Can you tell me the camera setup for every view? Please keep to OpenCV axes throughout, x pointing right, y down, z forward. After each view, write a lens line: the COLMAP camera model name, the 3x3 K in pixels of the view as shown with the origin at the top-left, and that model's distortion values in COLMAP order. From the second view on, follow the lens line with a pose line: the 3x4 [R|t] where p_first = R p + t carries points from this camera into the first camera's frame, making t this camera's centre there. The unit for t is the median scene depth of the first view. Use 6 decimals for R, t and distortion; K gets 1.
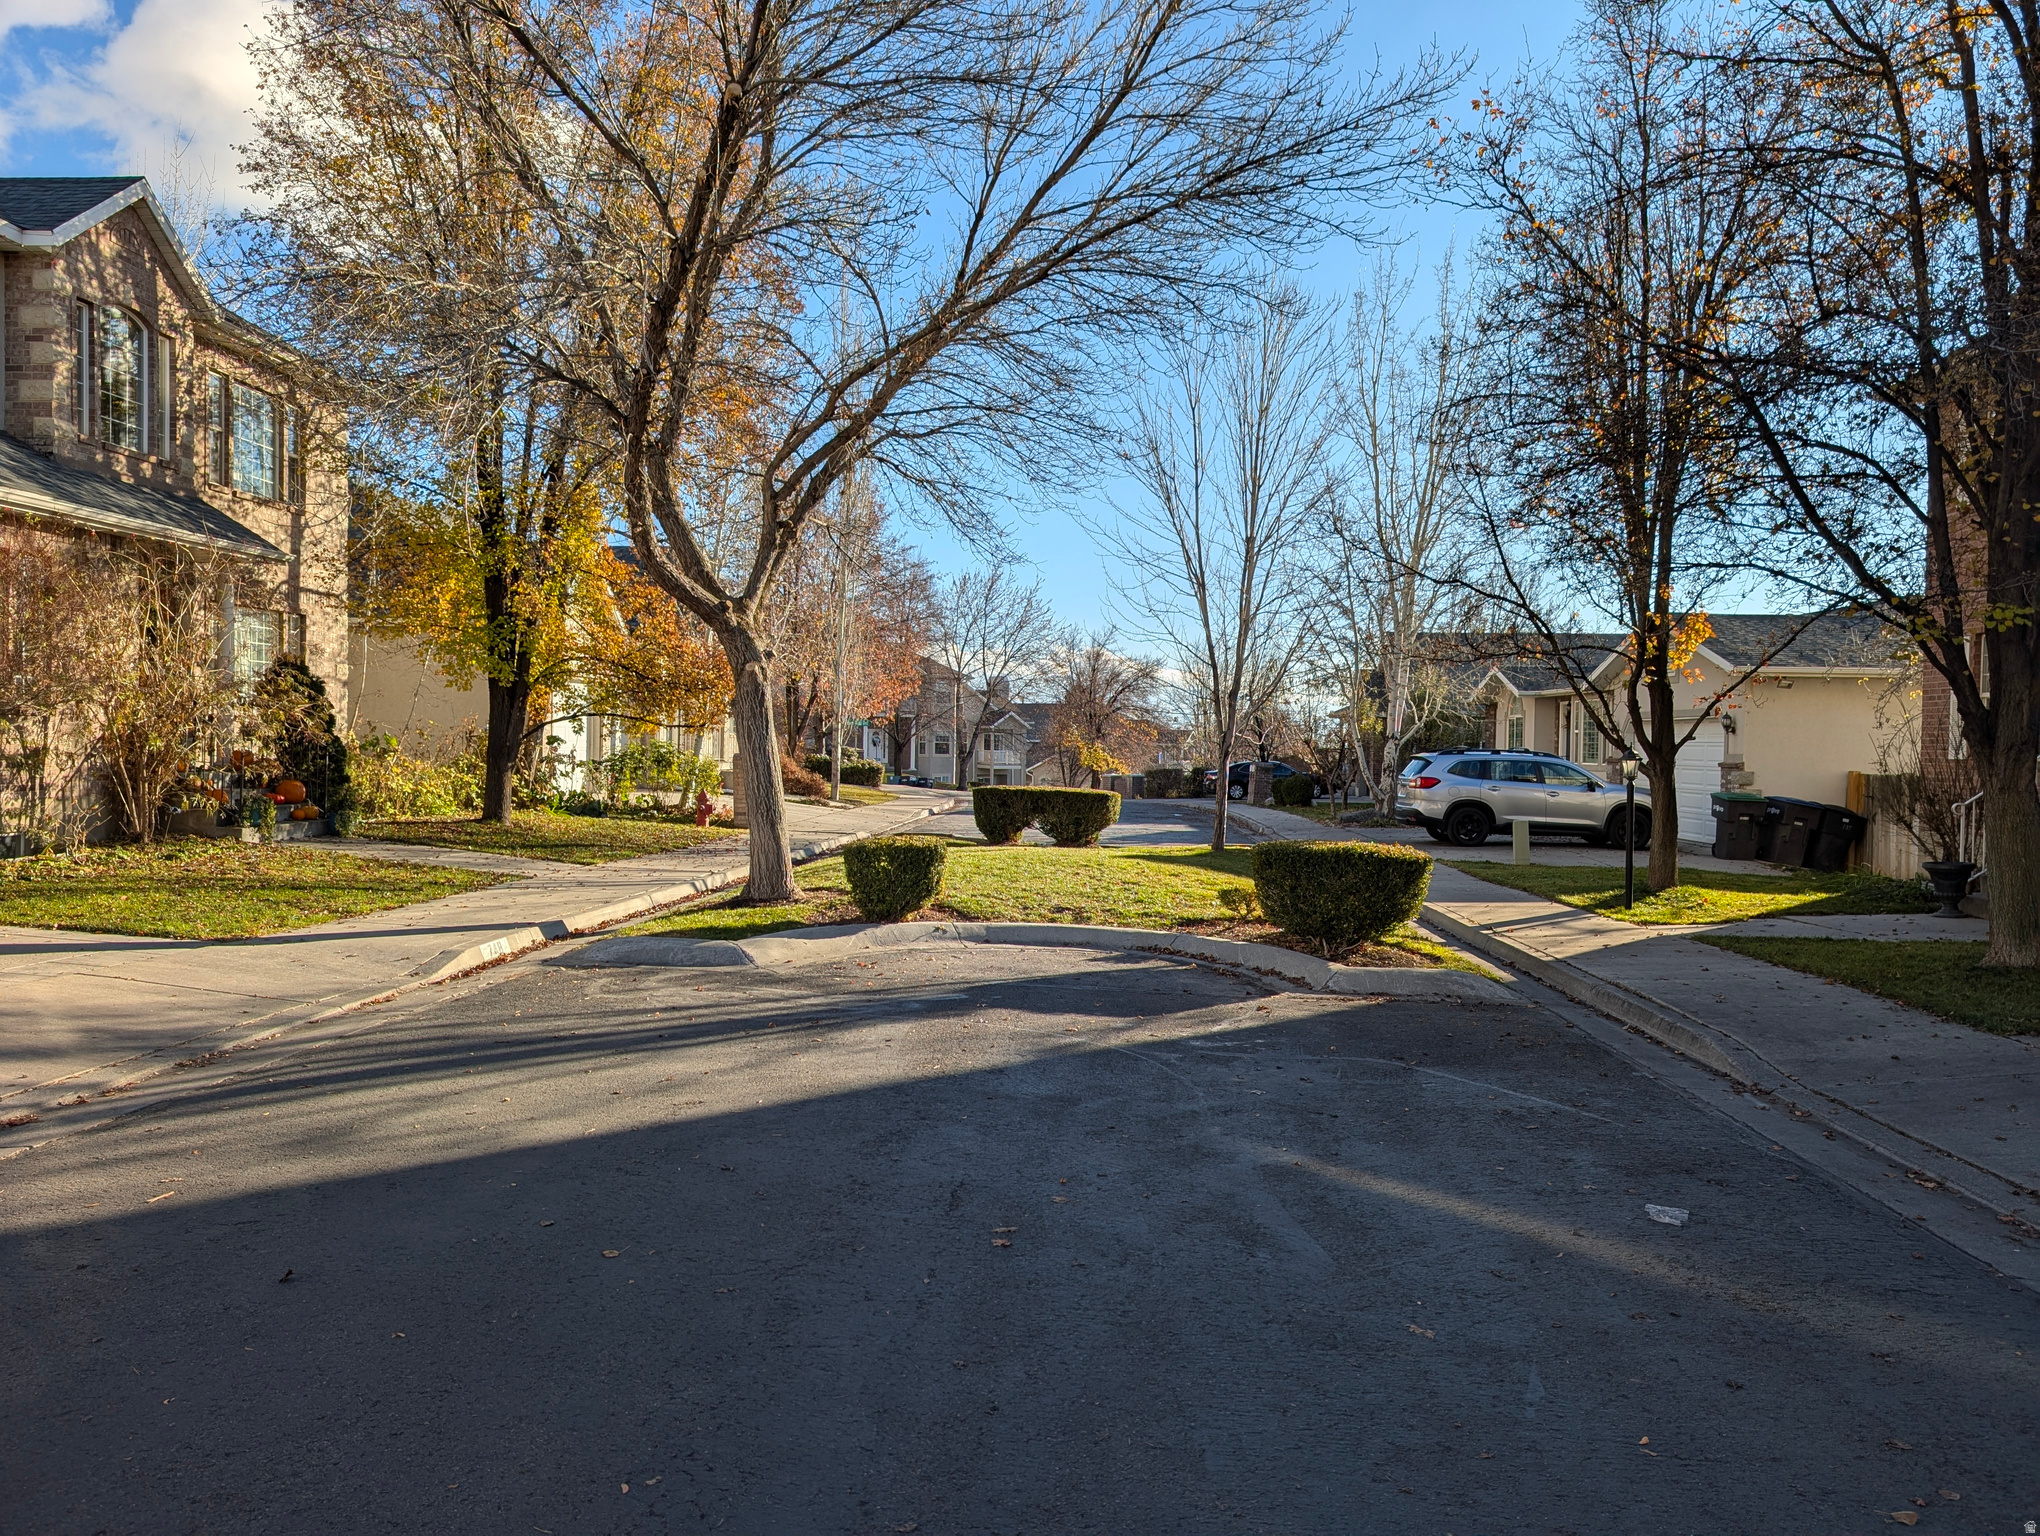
lens RADIAL K [[1484.1, 0, 1020.0], [0, 1484.1, 768.0], [0, 0, 1]] dist [0.040546, -0.001669]
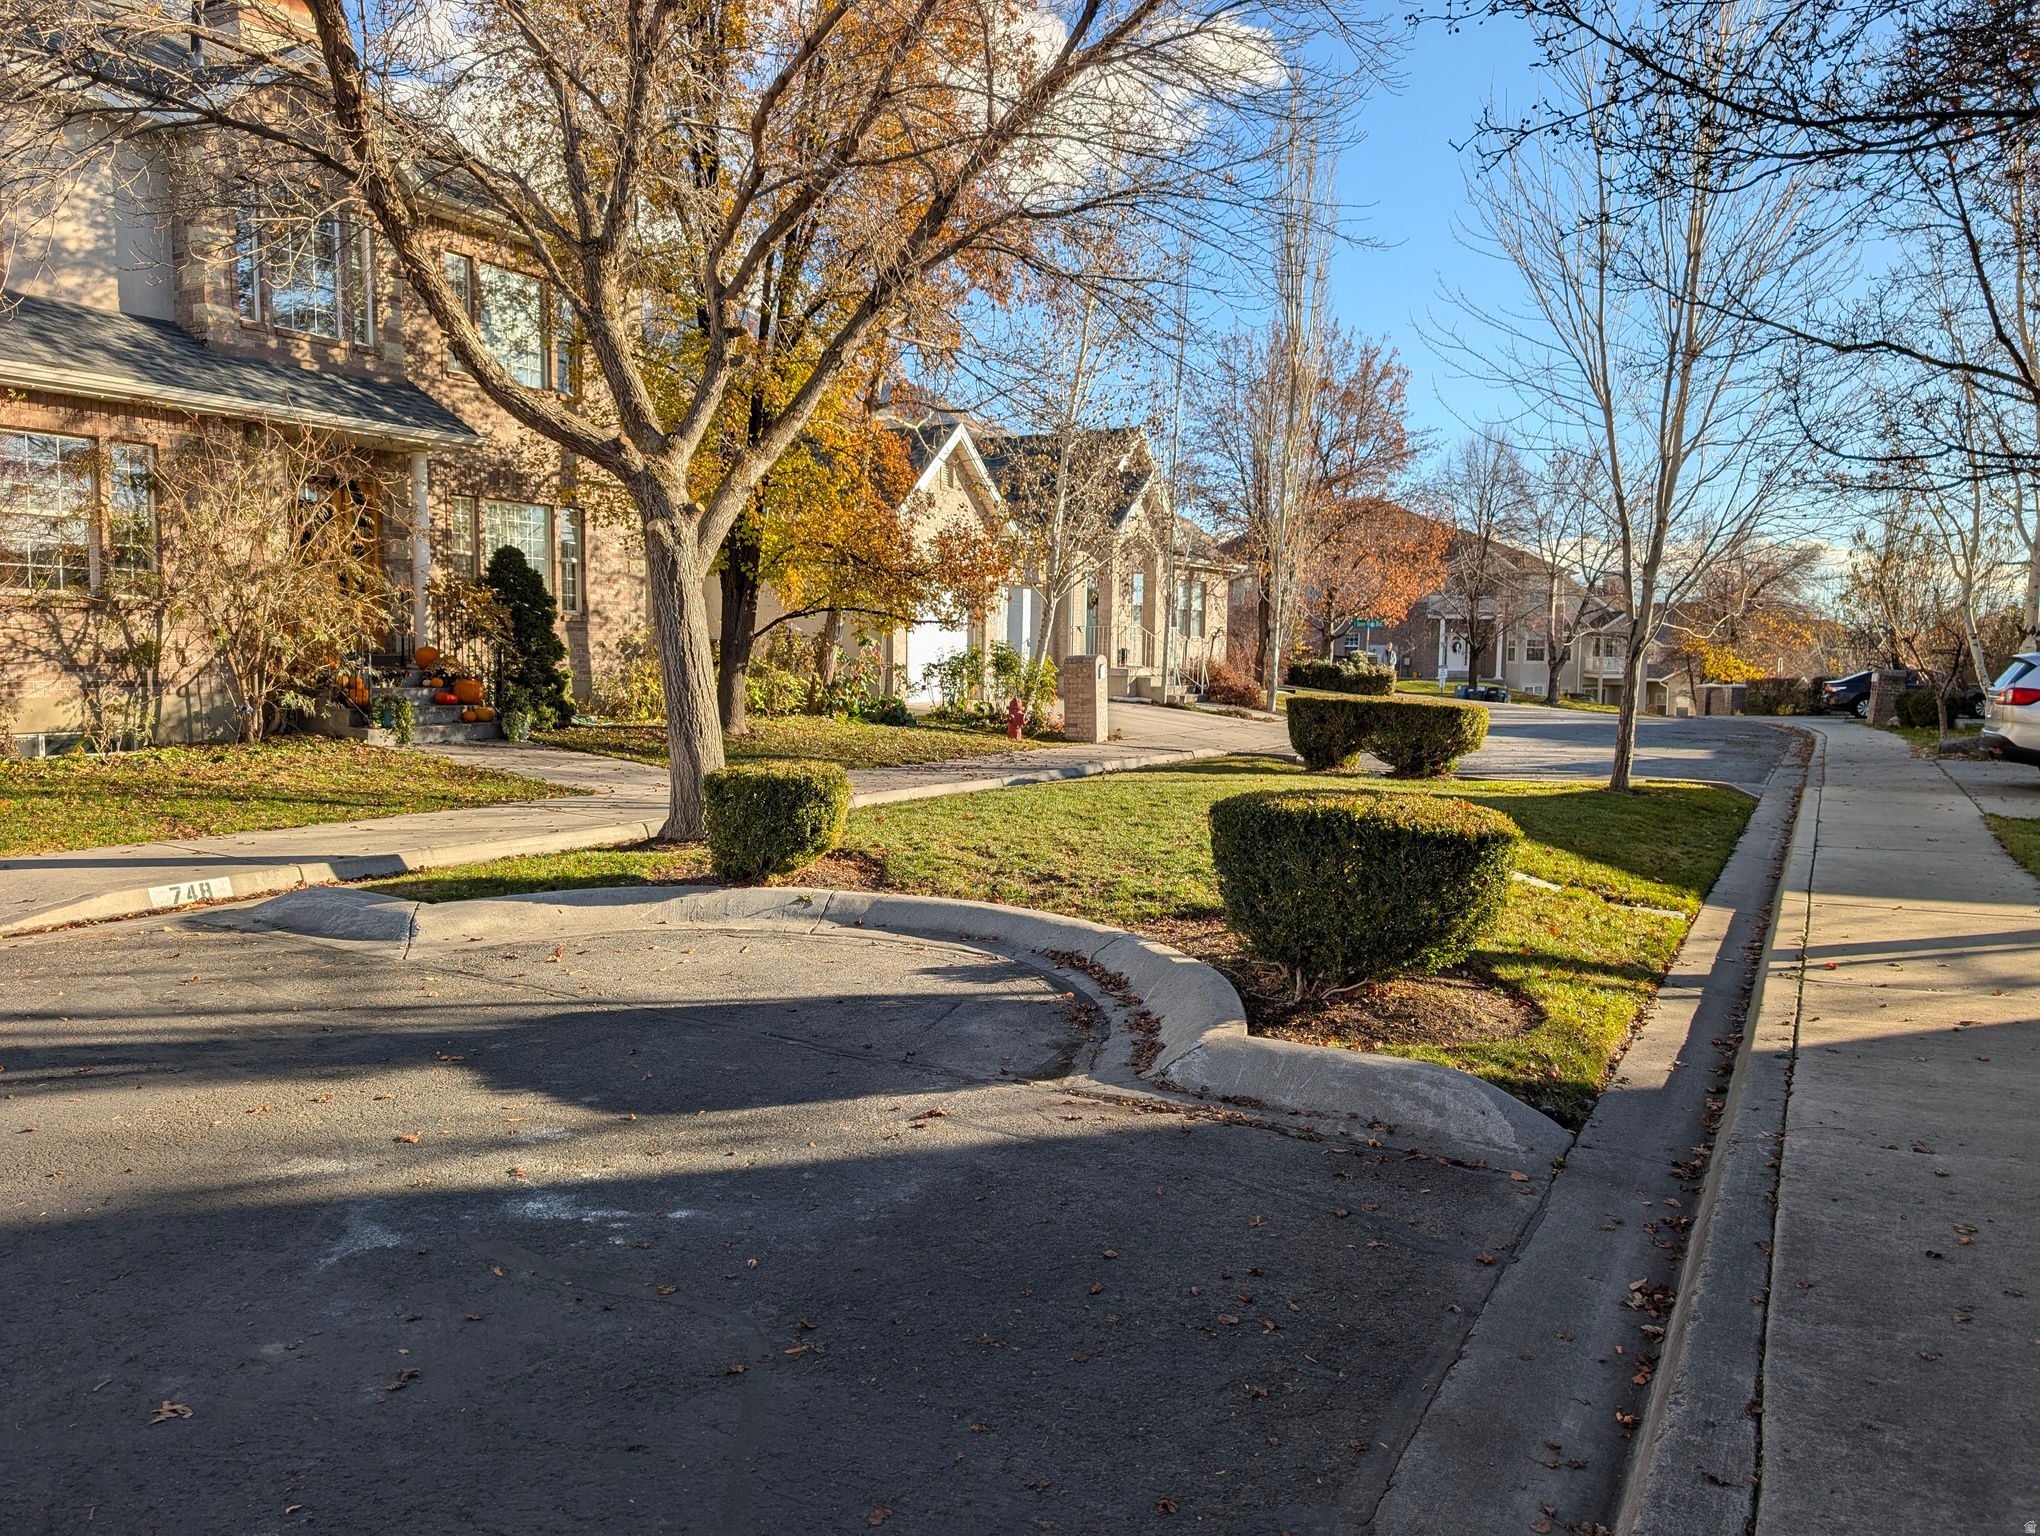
lens RADIAL K [[1484.1, 0, 1020.0], [0, 1484.1, 768.0], [0, 0, 1]] dist [0.040546, -0.001669]
pose [[0.900619, 0.032111, -0.433422, 0.218832], [-0.005753, 0.998060, 0.061989, 0.003179], [0.434572, -0.053335, 0.899056, 0.284264]]
